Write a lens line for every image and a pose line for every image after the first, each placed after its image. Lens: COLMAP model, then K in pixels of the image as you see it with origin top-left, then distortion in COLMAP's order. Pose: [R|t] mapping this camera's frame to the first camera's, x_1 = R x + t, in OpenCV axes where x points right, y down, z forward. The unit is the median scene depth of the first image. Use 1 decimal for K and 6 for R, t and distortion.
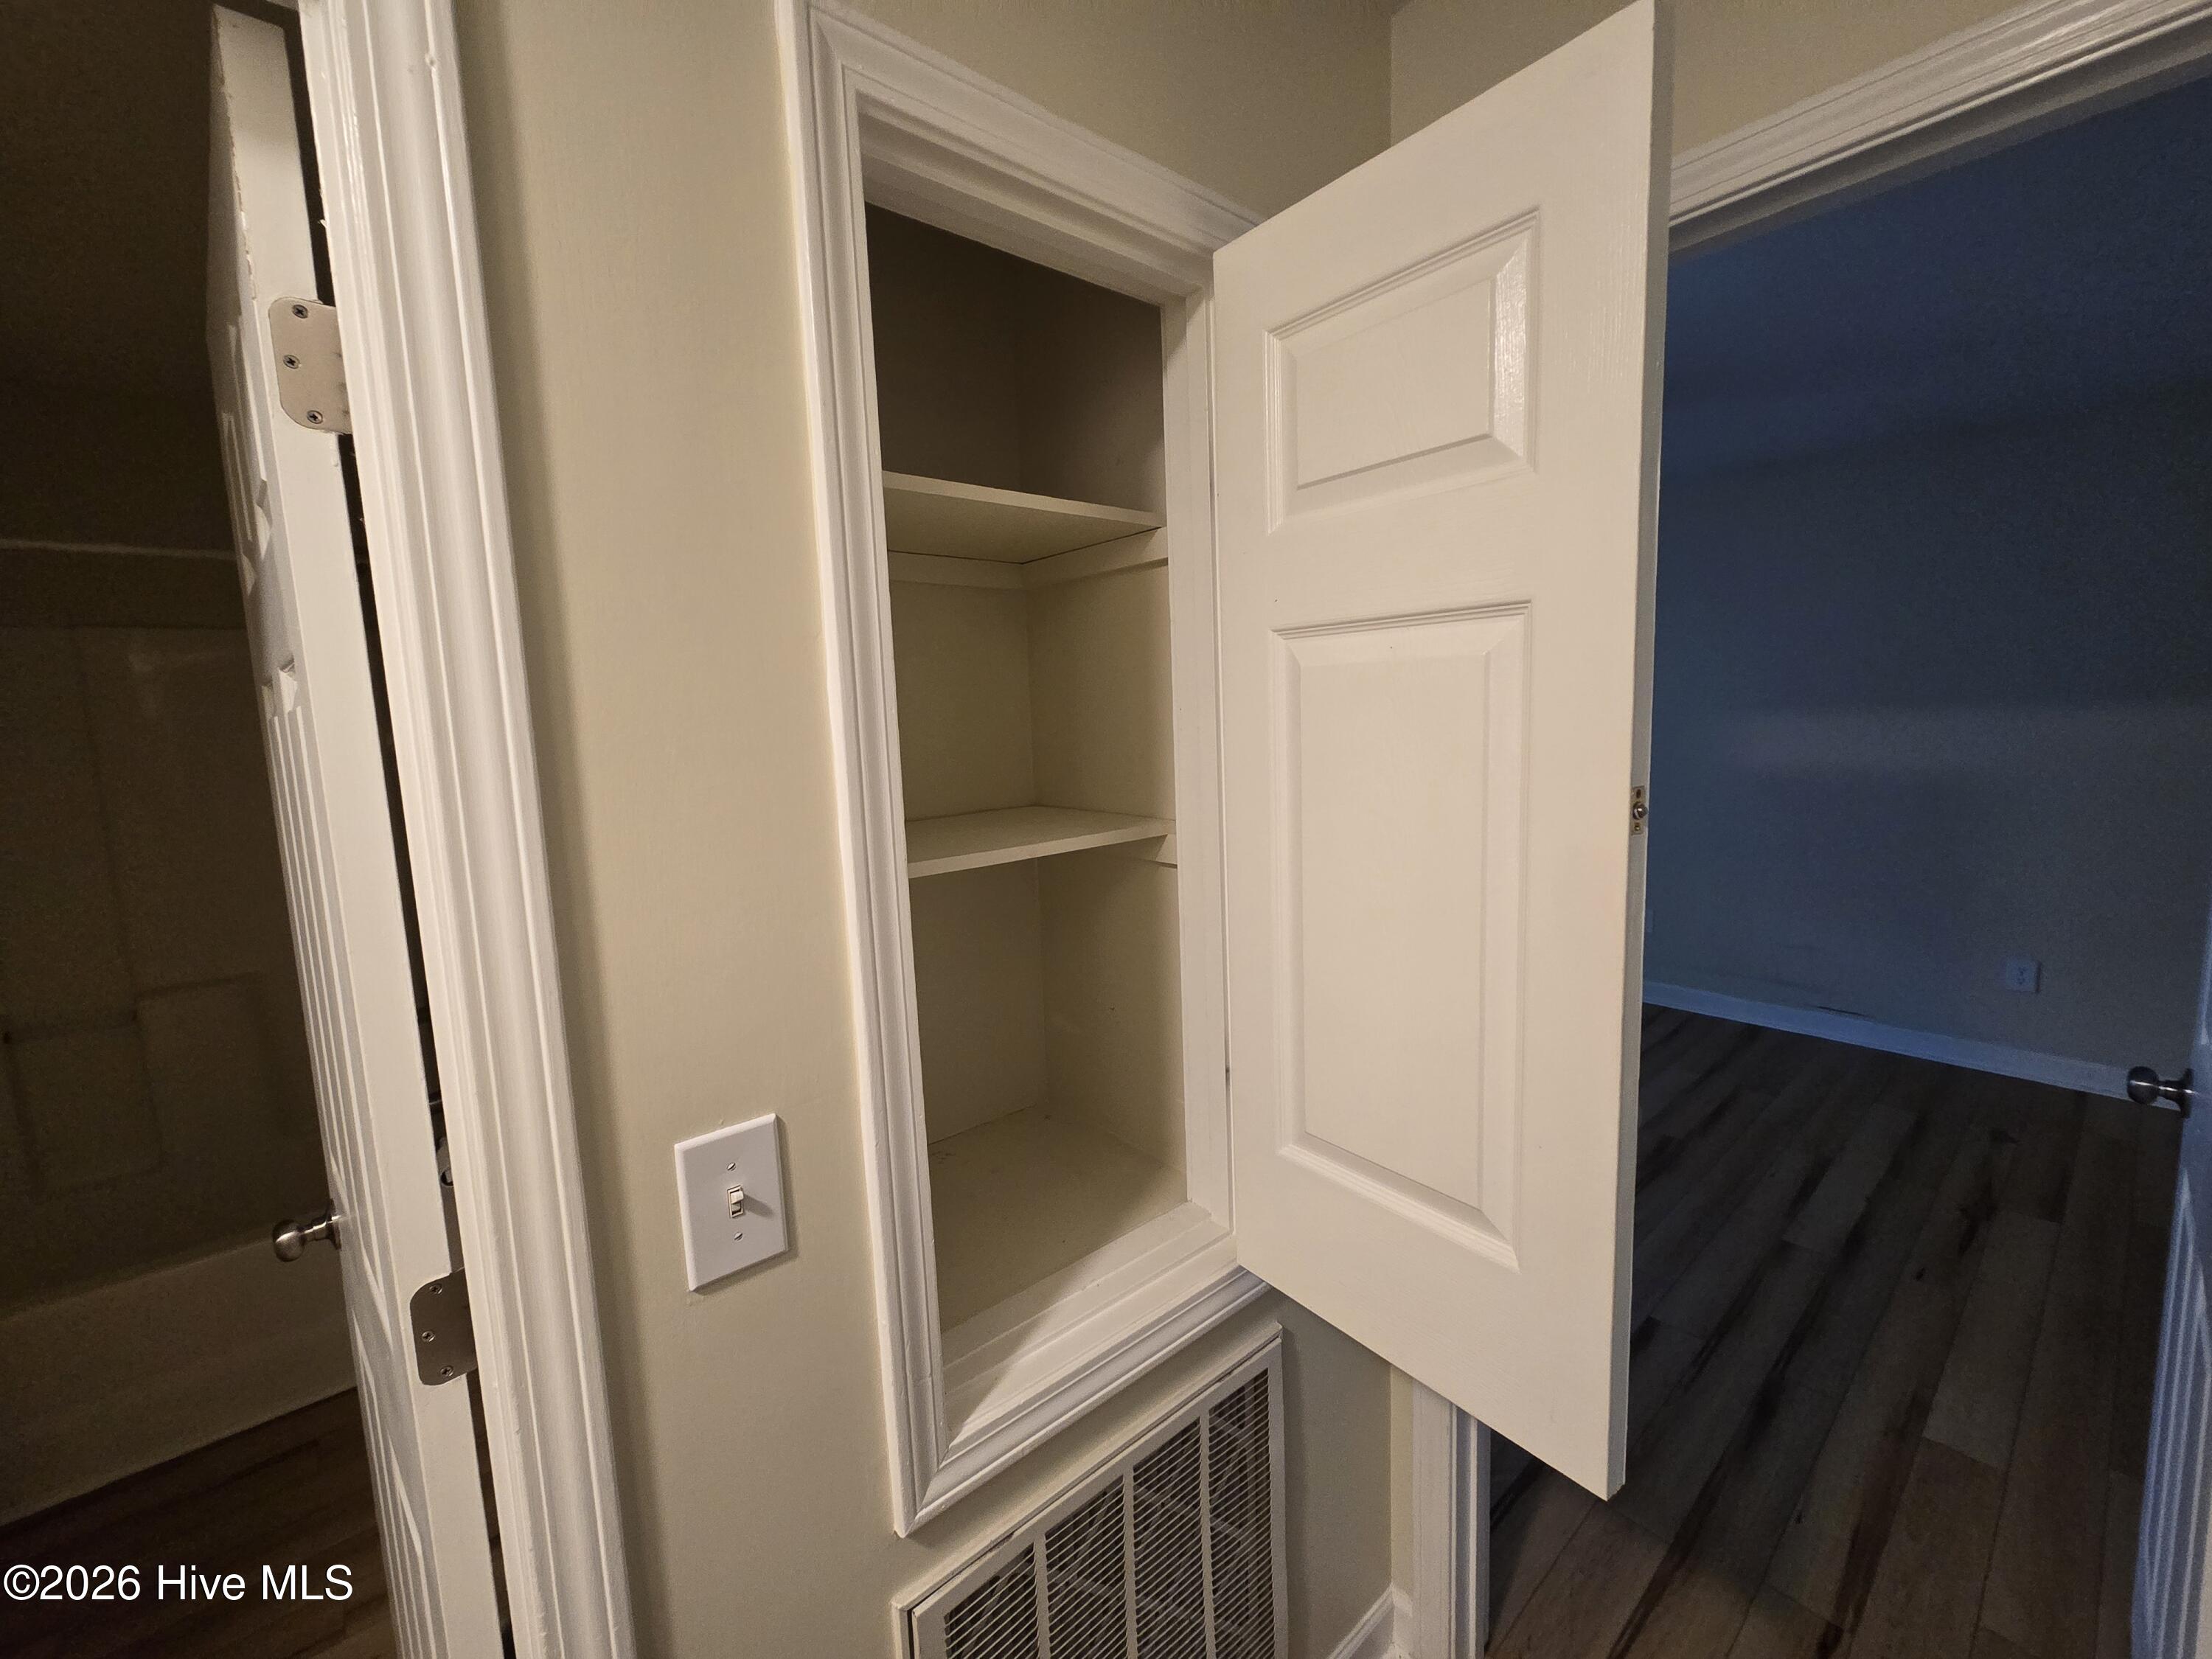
lens RADIAL K [[903.8, 0, 1116.8], [0, 903.8, 816.7], [0, 0, 1]] dist [-0.002239, 0.000631]
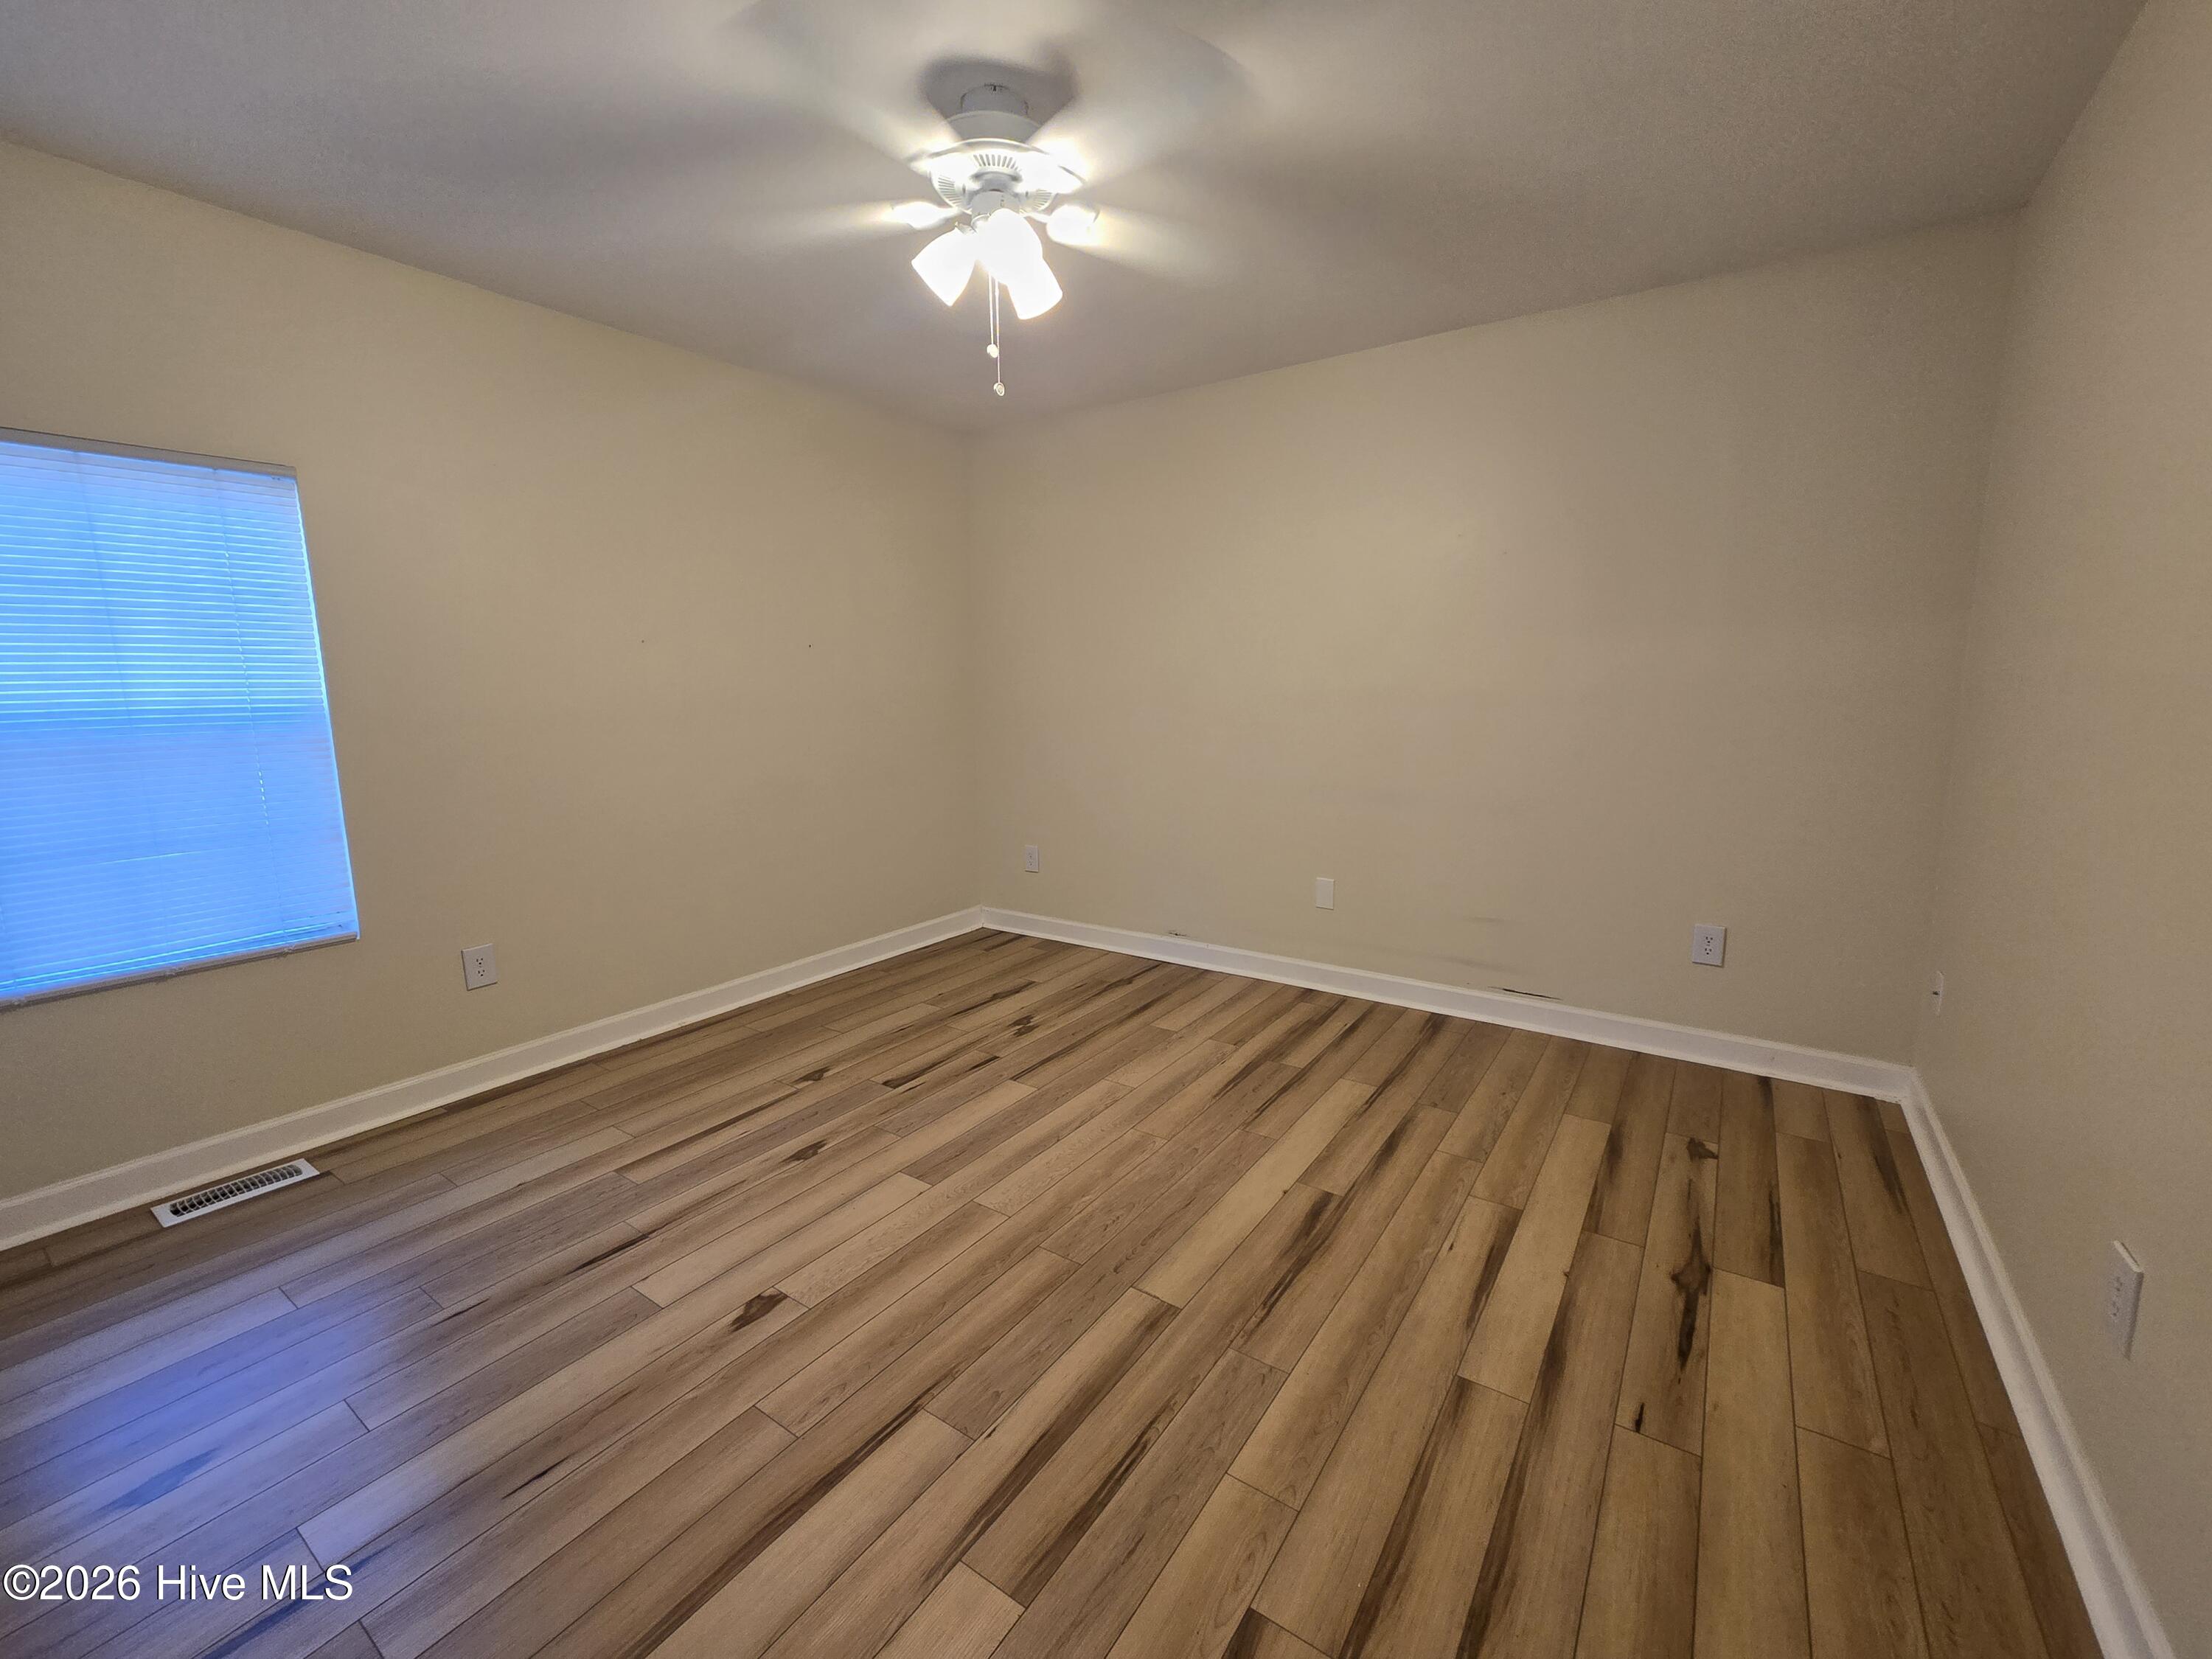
lens RADIAL K [[903.8, 0, 1116.8], [0, 903.8, 816.7], [0, 0, 1]] dist [-0.002239, 0.000631]
pose [[0.966371, -0.009916, 0.256961, 0.561339], [0.003803, 0.999698, 0.024275, 0.072487], [-0.257124, -0.022482, 0.966117, 0.742422]]
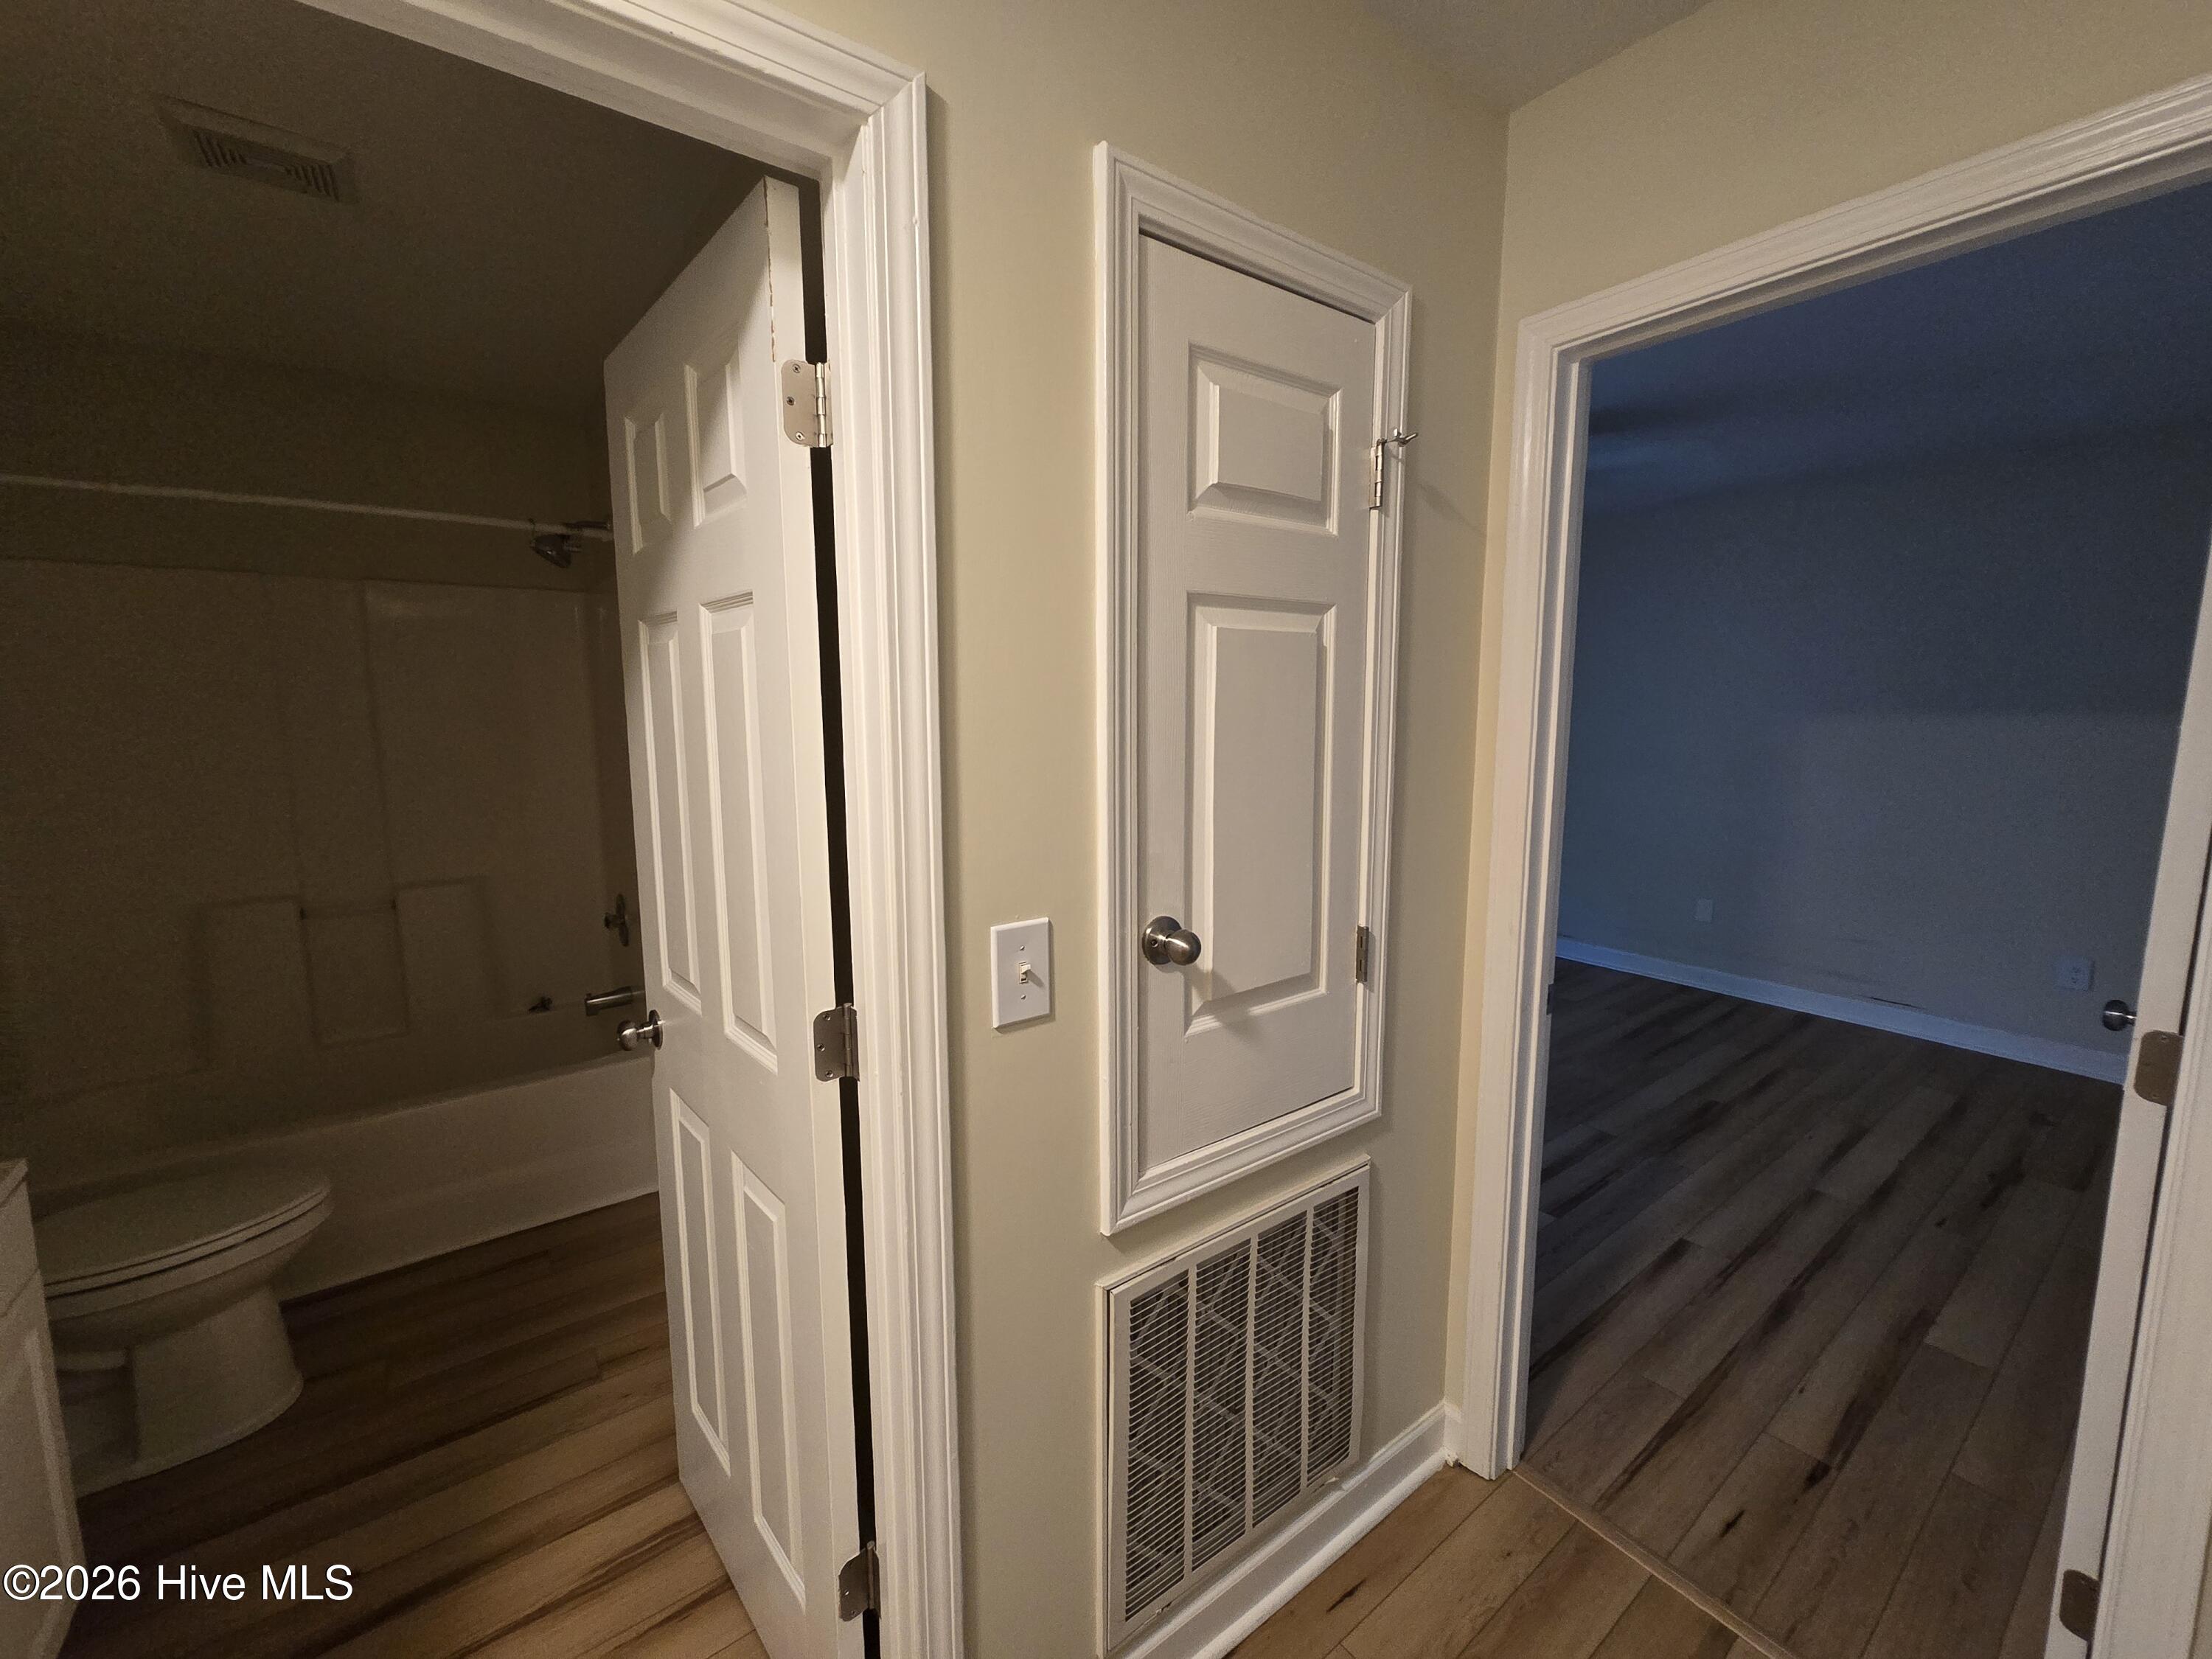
lens RADIAL K [[903.8, 0, 1116.8], [0, 903.8, 816.7], [0, 0, 1]] dist [-0.002239, 0.000631]
pose [[0.997255, 0.044335, -0.059298, -0.097801], [-0.043725, 0.998977, 0.011549, 0.074756], [0.059749, -0.008925, 0.998174, -0.231779]]
